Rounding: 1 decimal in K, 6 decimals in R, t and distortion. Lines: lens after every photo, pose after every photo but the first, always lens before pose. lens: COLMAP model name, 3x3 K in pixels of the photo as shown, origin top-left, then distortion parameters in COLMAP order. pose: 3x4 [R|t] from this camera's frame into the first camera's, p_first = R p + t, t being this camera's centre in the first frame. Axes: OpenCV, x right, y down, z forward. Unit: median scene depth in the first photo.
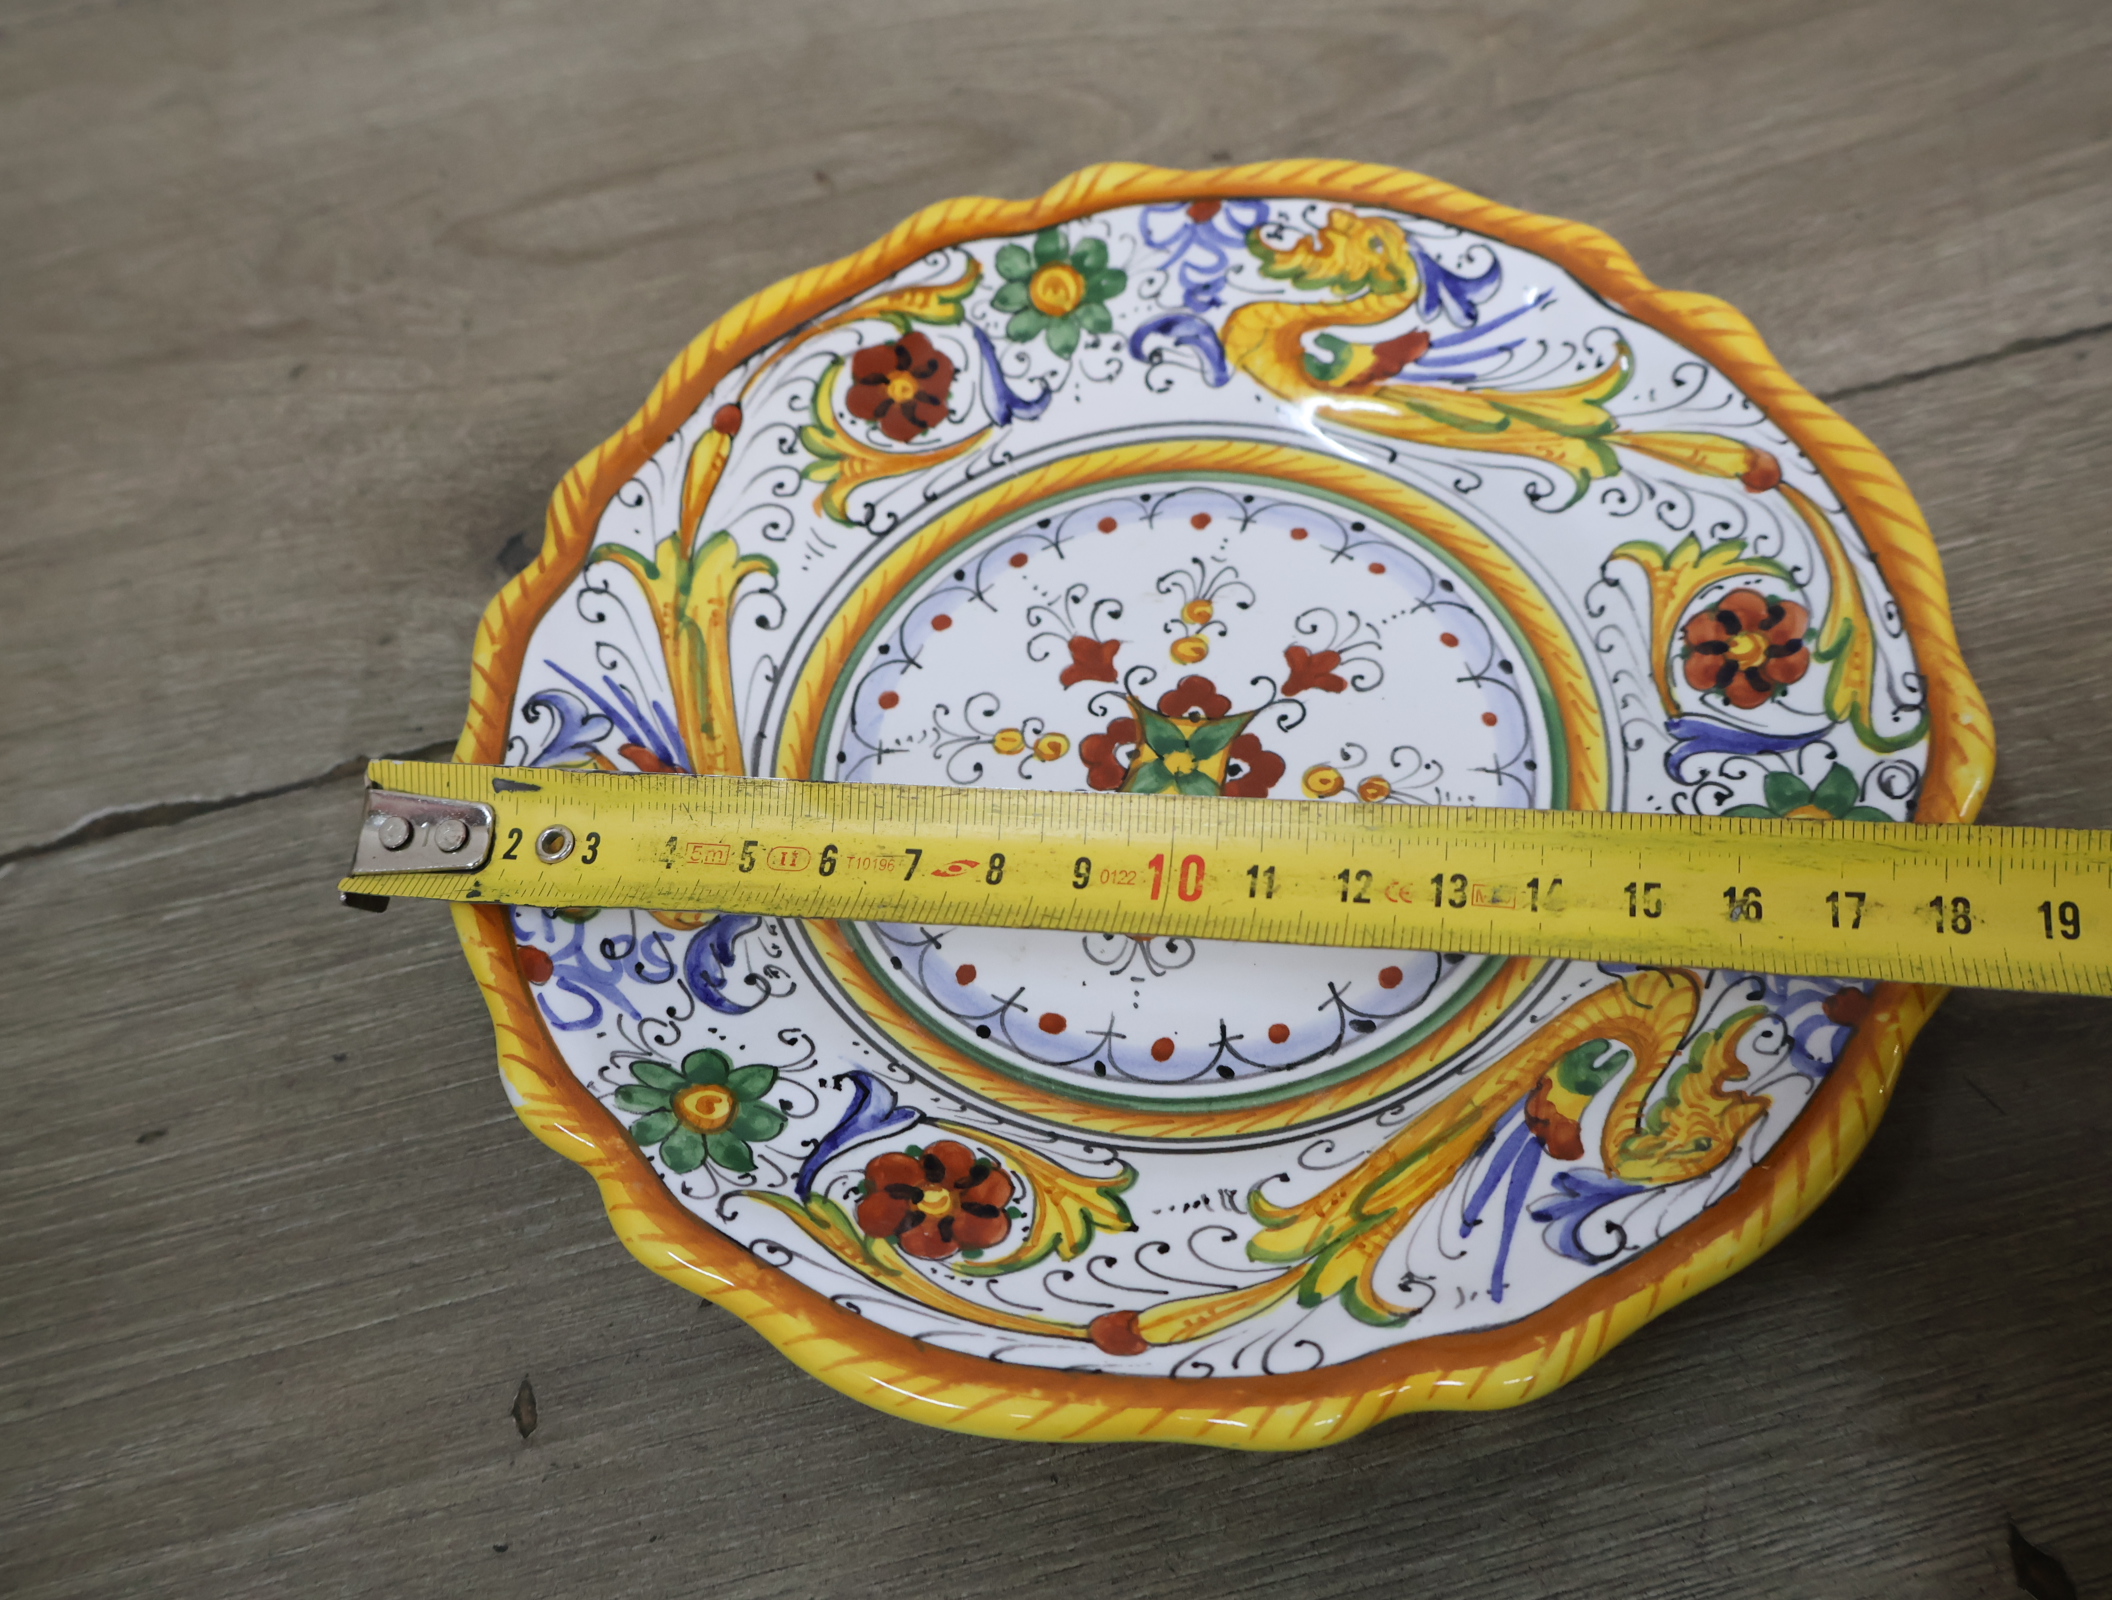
lens RADIAL K [[2023.8, 0, 1053.4], [0, 2023.8, 791.7], [0, 0, 1]] dist [0.001287, 0.002593]
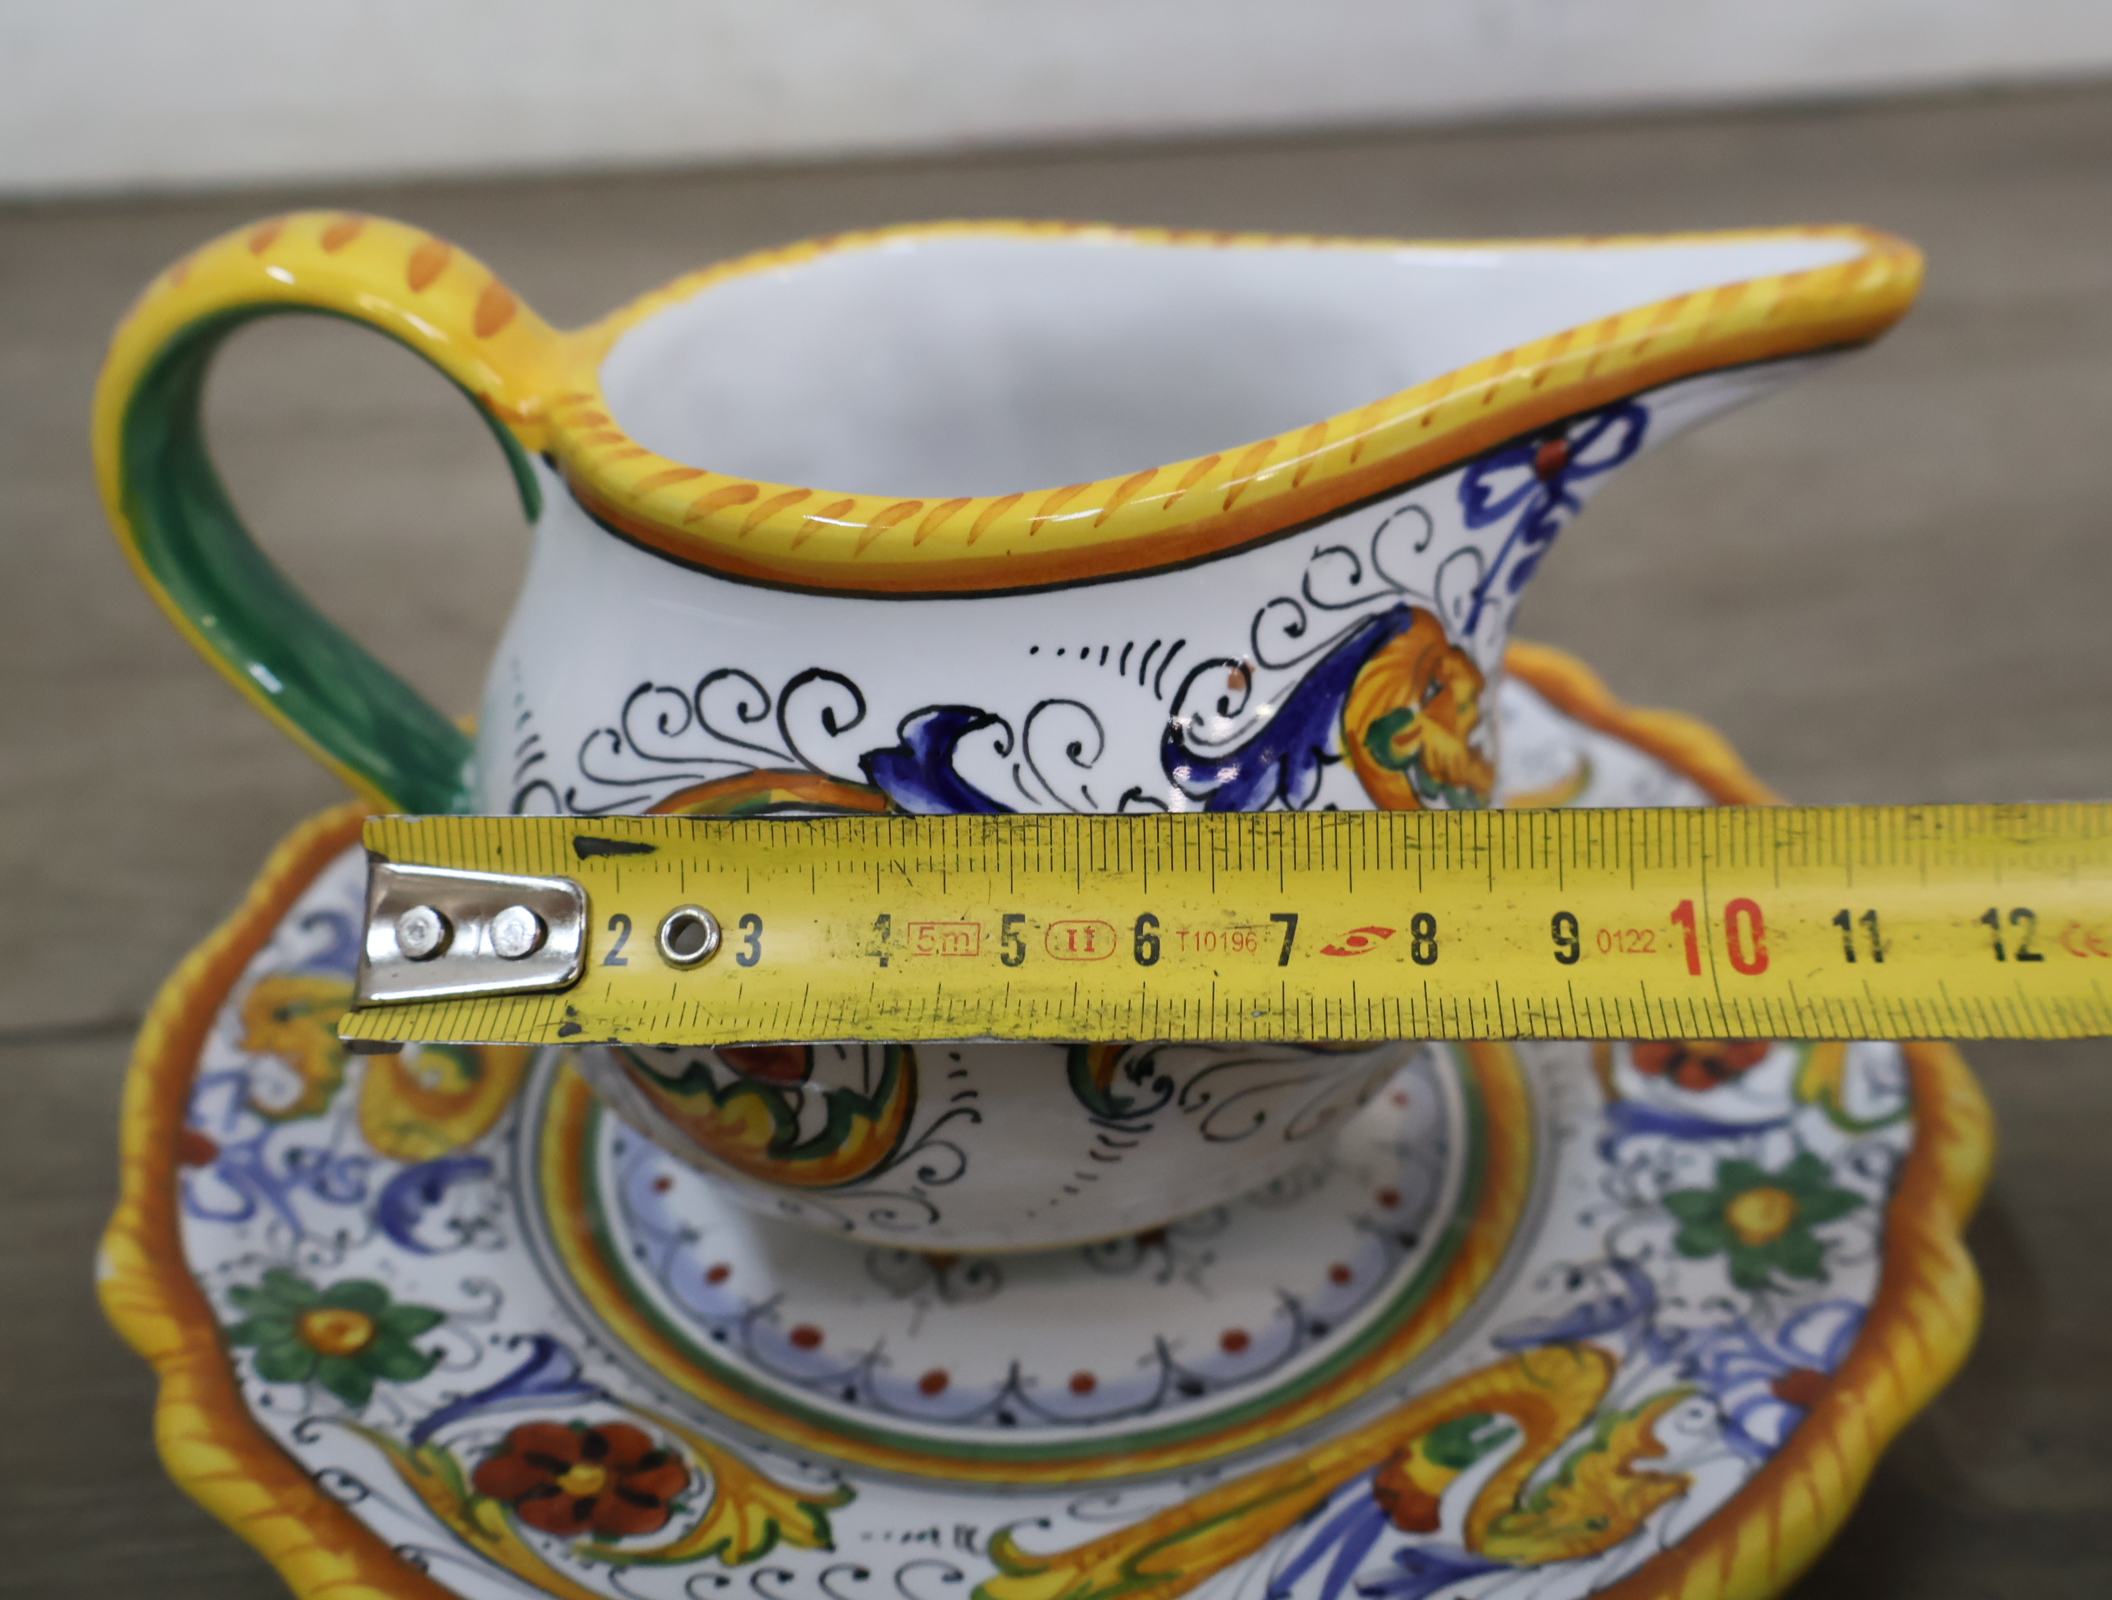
lens RADIAL K [[2023.8, 0, 1053.4], [0, 2023.8, 791.7], [0, 0, 1]] dist [0.001287, 0.002593]
pose [[0.988185, 0.136721, -0.069267, 0.117570], [-0.153172, 0.896799, -0.415077, 0.229654], [0.005369, 0.420783, 0.907145, 0.183380]]
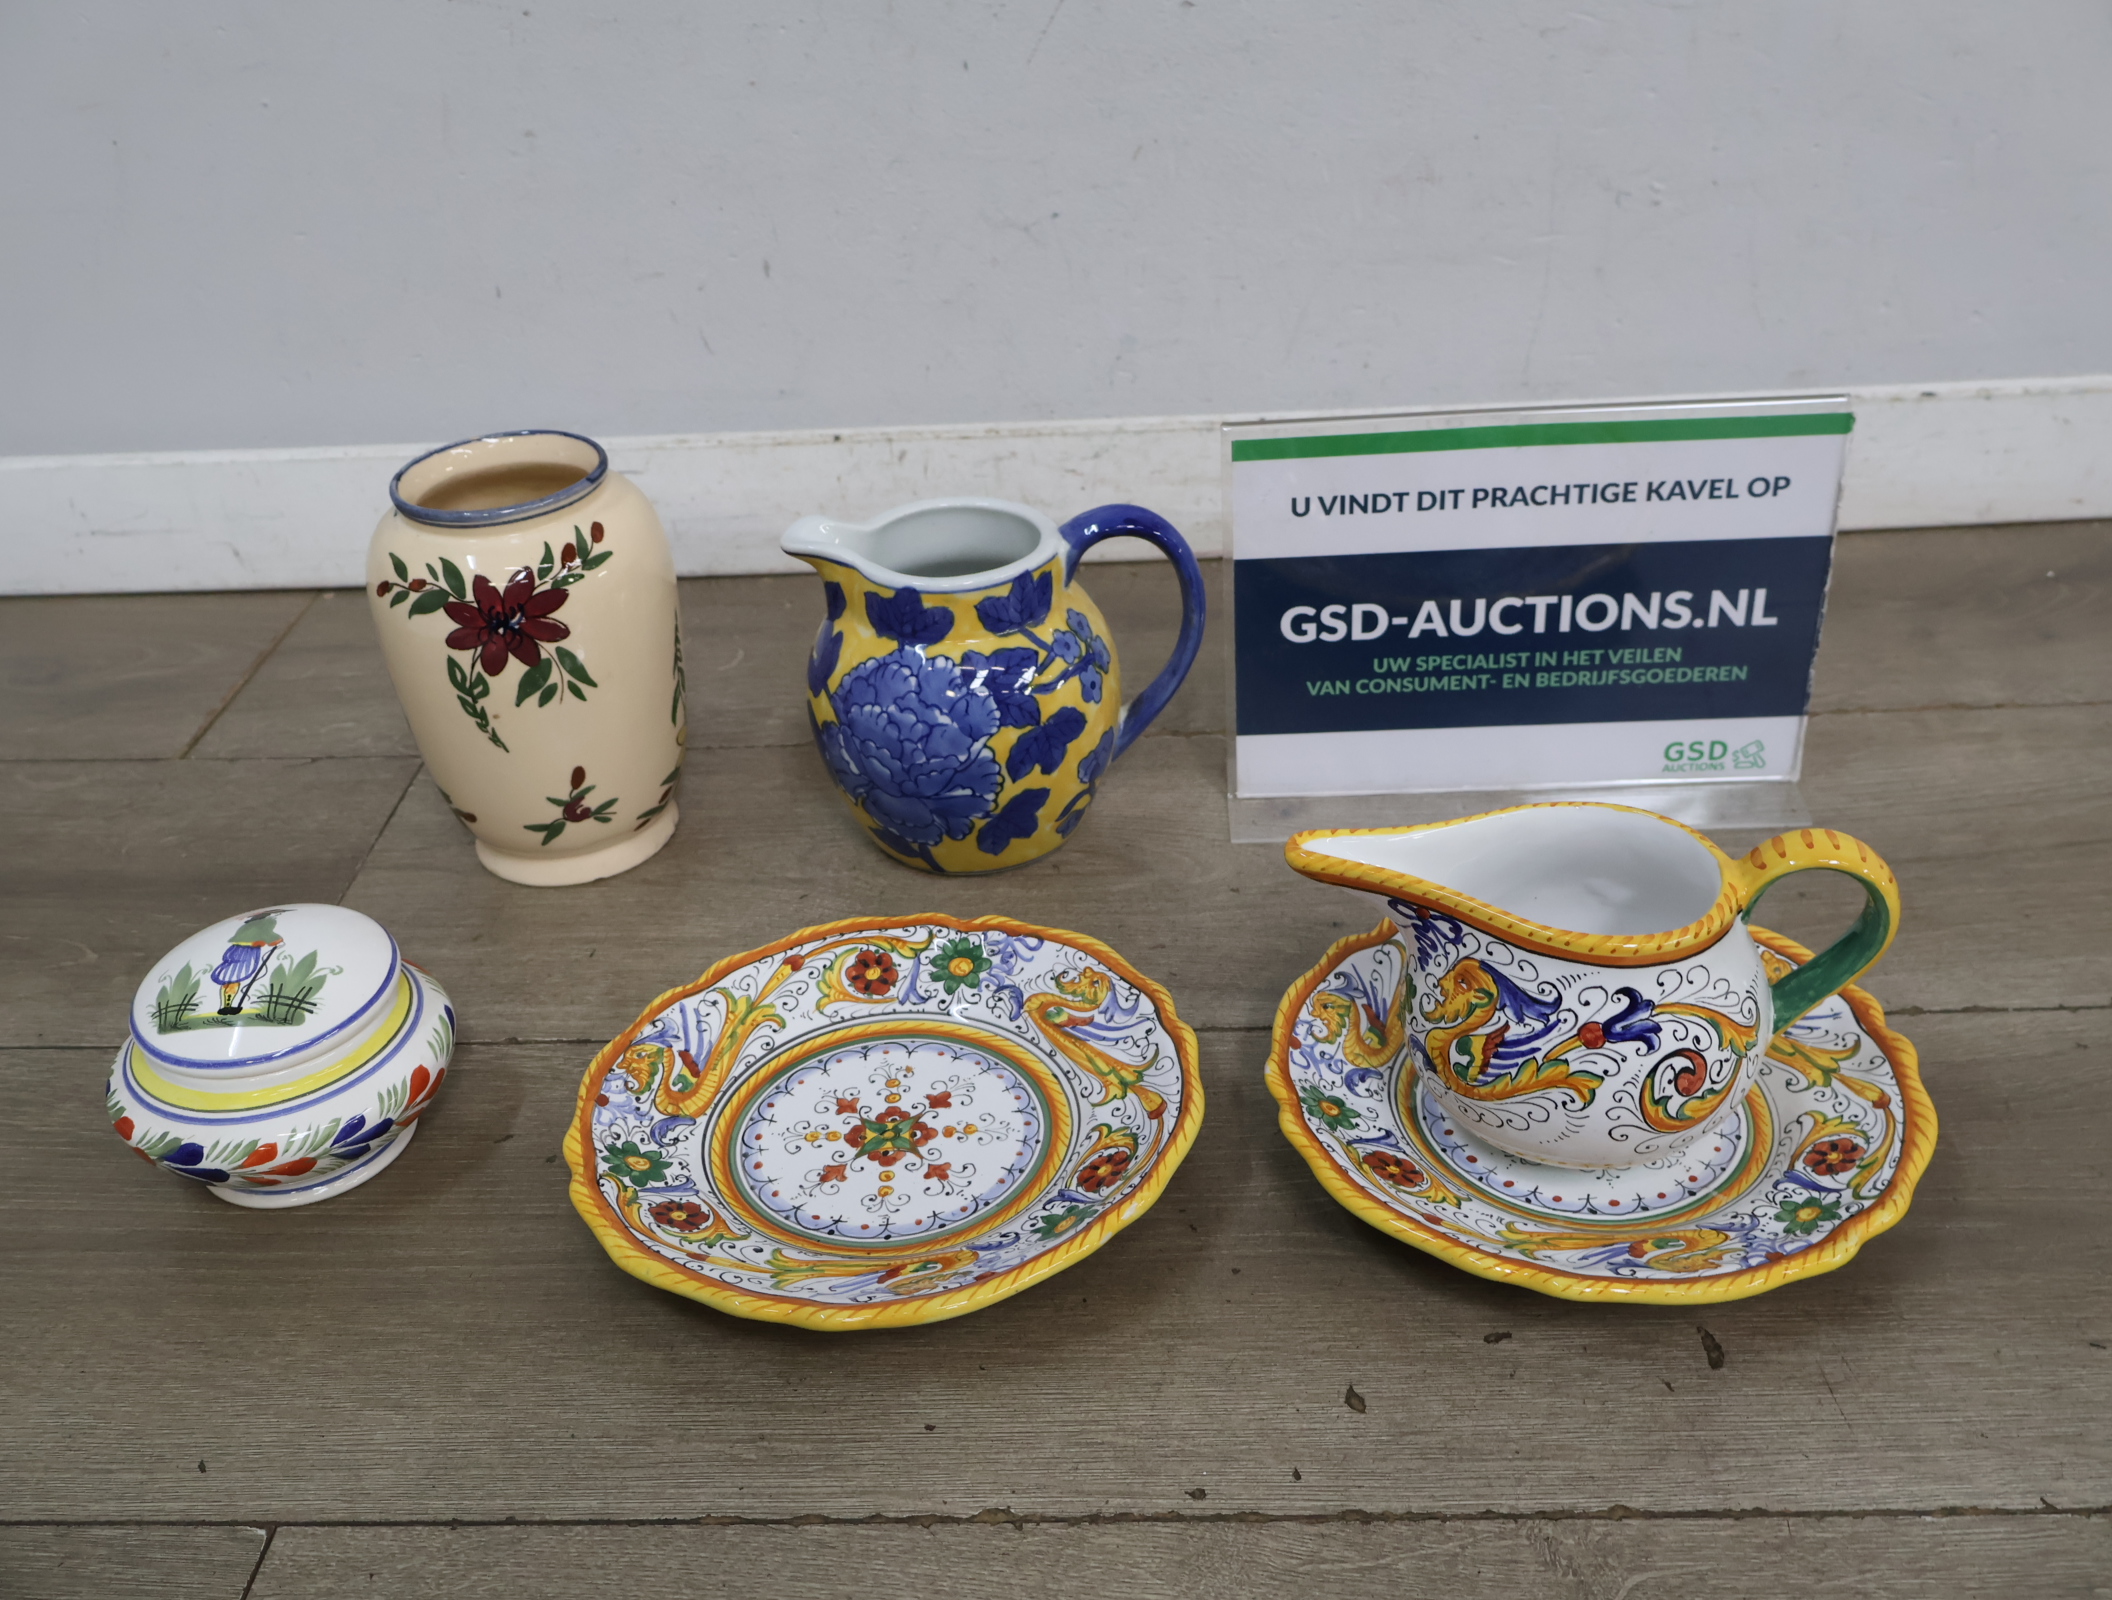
lens RADIAL K [[2023.8, 0, 1053.4], [0, 2023.8, 791.7], [0, 0, 1]] dist [0.001287, 0.002593]
pose [[0.812575, 0.344962, -0.469811, 0.547075], [-0.509101, 0.812528, -0.283926, 0.663850], [0.283791, 0.469893, 0.835861, -1.274895]]
